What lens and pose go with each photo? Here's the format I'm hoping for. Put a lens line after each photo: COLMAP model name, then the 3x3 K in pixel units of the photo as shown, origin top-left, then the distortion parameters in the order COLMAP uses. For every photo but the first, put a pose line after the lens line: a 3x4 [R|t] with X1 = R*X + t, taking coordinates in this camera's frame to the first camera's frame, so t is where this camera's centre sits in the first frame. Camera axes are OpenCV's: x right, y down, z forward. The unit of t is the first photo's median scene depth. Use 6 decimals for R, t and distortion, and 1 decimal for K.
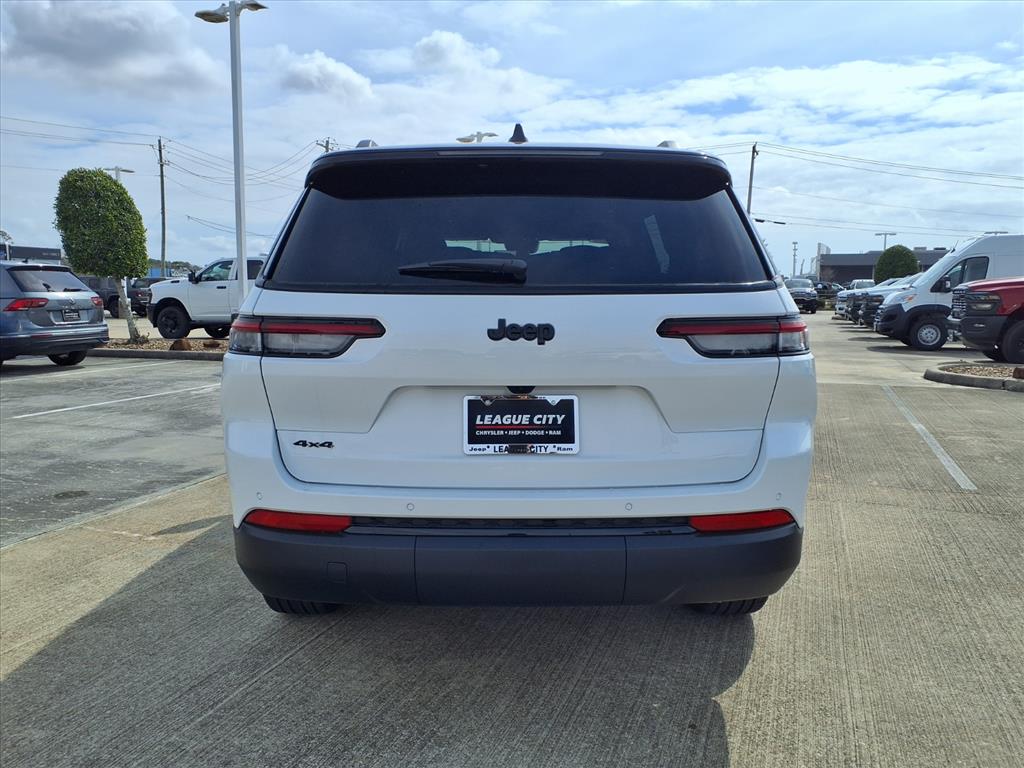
lens RADIAL K [[930.4, 0, 519.8], [0, 930.4, 362.3], [0, 0, 1]] dist [0.061884, -0.009182]
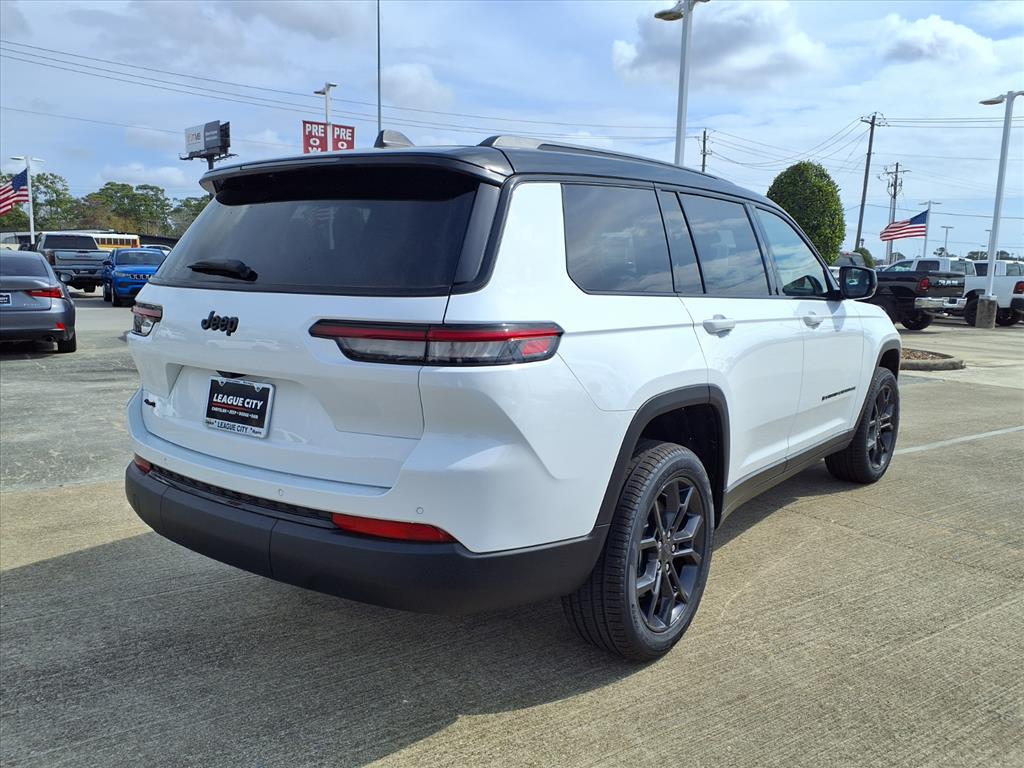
lens RADIAL K [[889.0, 0, 453.2], [0, 889.0, 372.6], [0, 0, 1]] dist [0.089907, -0.103074]
pose [[0.763427, 0.091949, -0.639316, 0.513445], [-0.069189, 0.995762, 0.060594, -0.032832], [0.642178, -0.002025, 0.766553, 0.194822]]
